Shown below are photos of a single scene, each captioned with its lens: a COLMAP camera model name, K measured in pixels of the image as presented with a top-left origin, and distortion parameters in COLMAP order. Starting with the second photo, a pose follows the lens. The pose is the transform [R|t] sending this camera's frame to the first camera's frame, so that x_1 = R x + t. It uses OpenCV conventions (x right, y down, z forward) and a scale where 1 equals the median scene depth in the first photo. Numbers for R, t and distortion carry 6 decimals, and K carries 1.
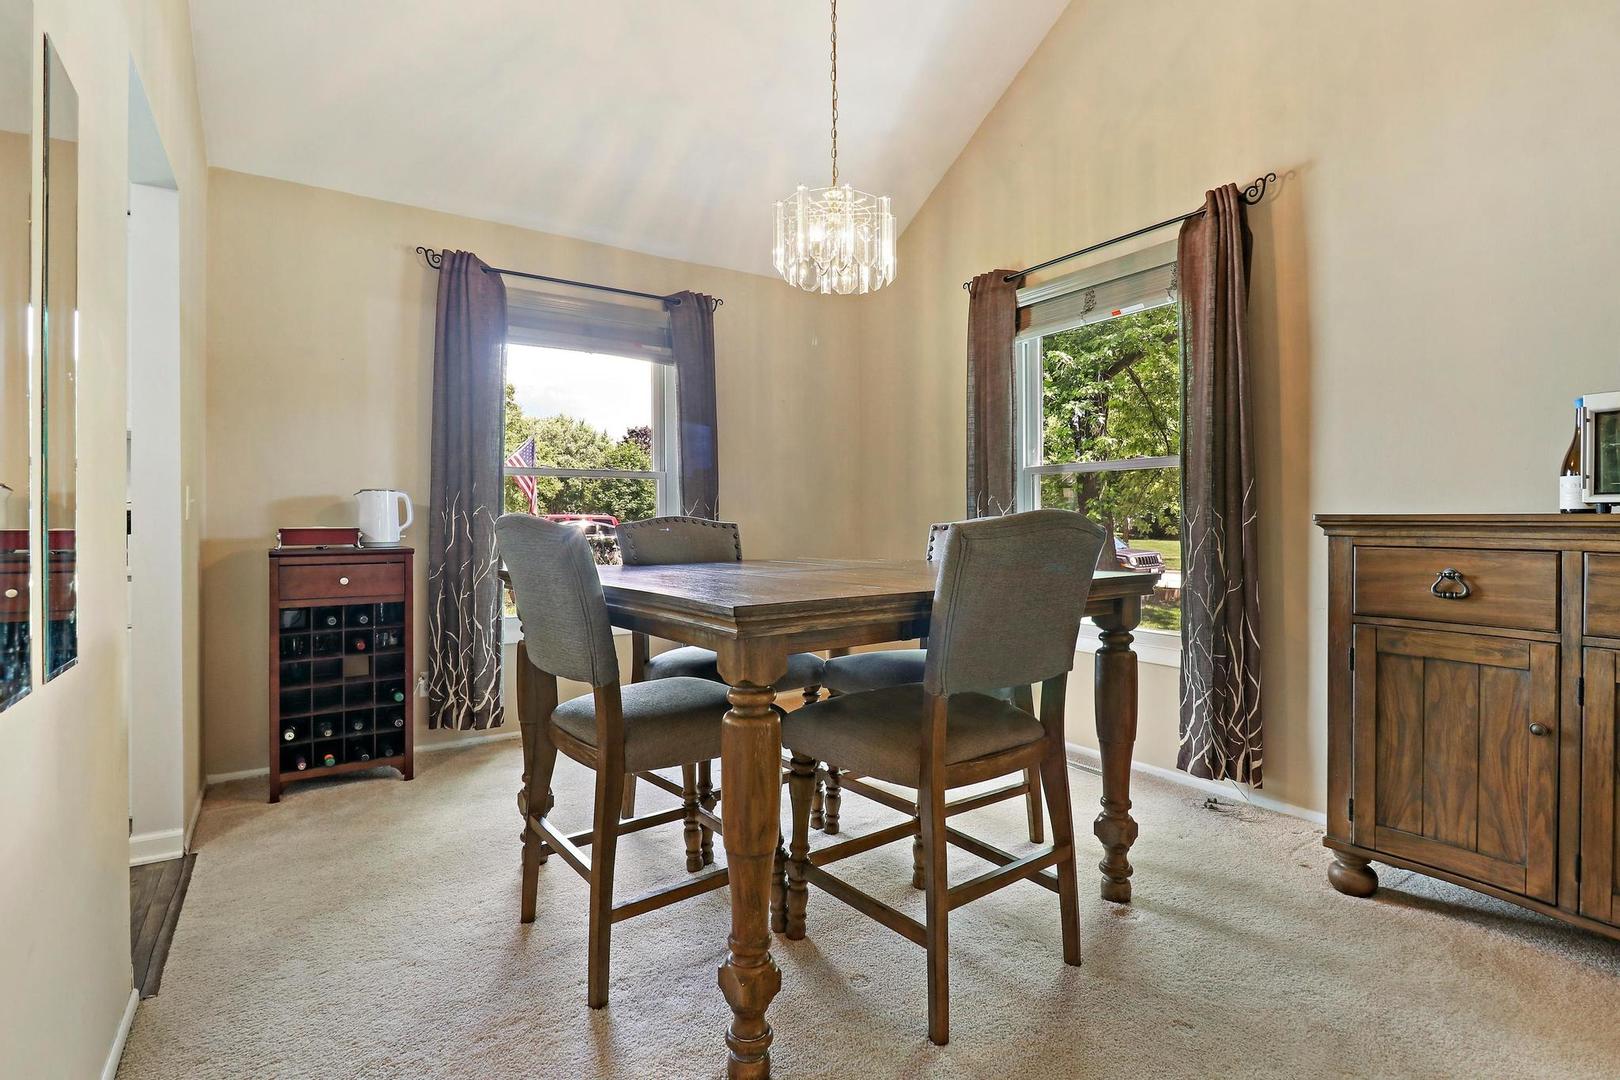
lens RADIAL K [[780.1, 0, 803.3], [0, 780.1, 519.1], [0, 0, 1]] dist [-0.004700, -0.000479]
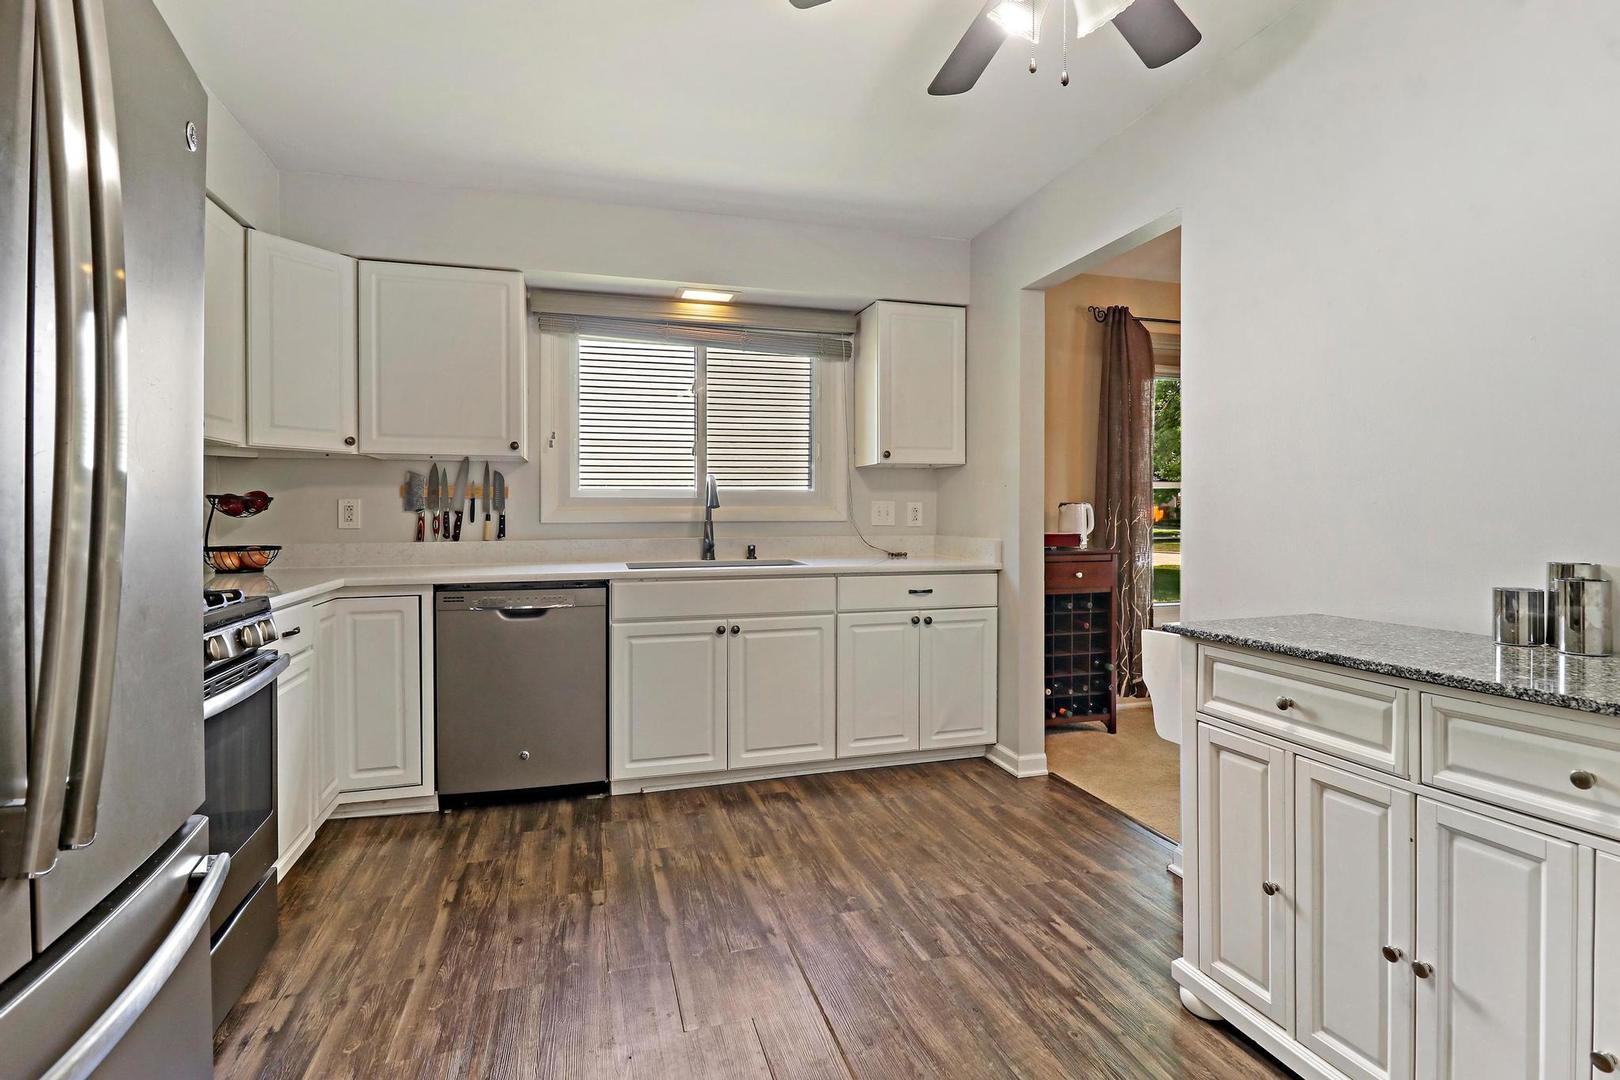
lens RADIAL K [[780.1, 0, 803.3], [0, 780.1, 519.1], [0, 0, 1]] dist [-0.004700, -0.000479]
pose [[0.958676, 0.001849, -0.284494, -0.676996], [0.000010, 0.999979, 0.006531, -0.021776], [0.284500, -0.006264, 0.958656, -0.376557]]
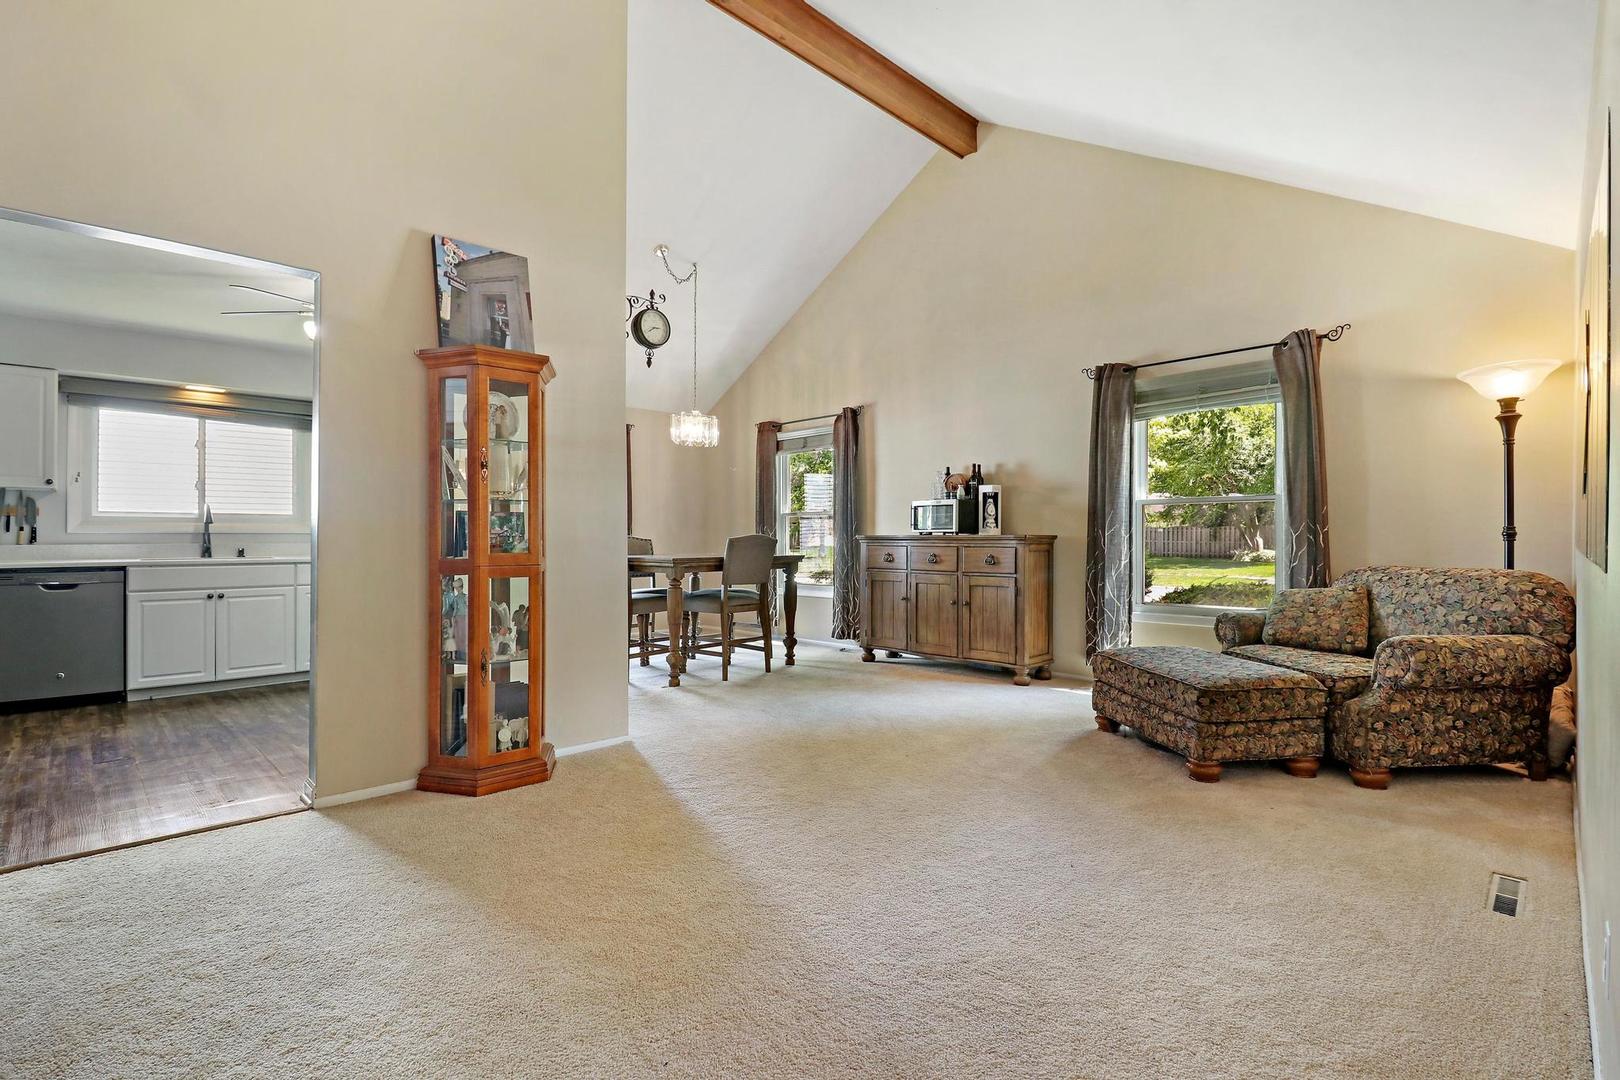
lens RADIAL K [[776.1, 0, 810.0], [0, 776.1, 540.0], [0, 0, 1]] dist [-0.021105, -0.000644]
pose [[0.979519, 0.000468, 0.201350, -0.087125], [0.000237, 0.999994, -0.003474, 0.015523], [-0.201350, 0.003451, 0.979513, -1.397111]]
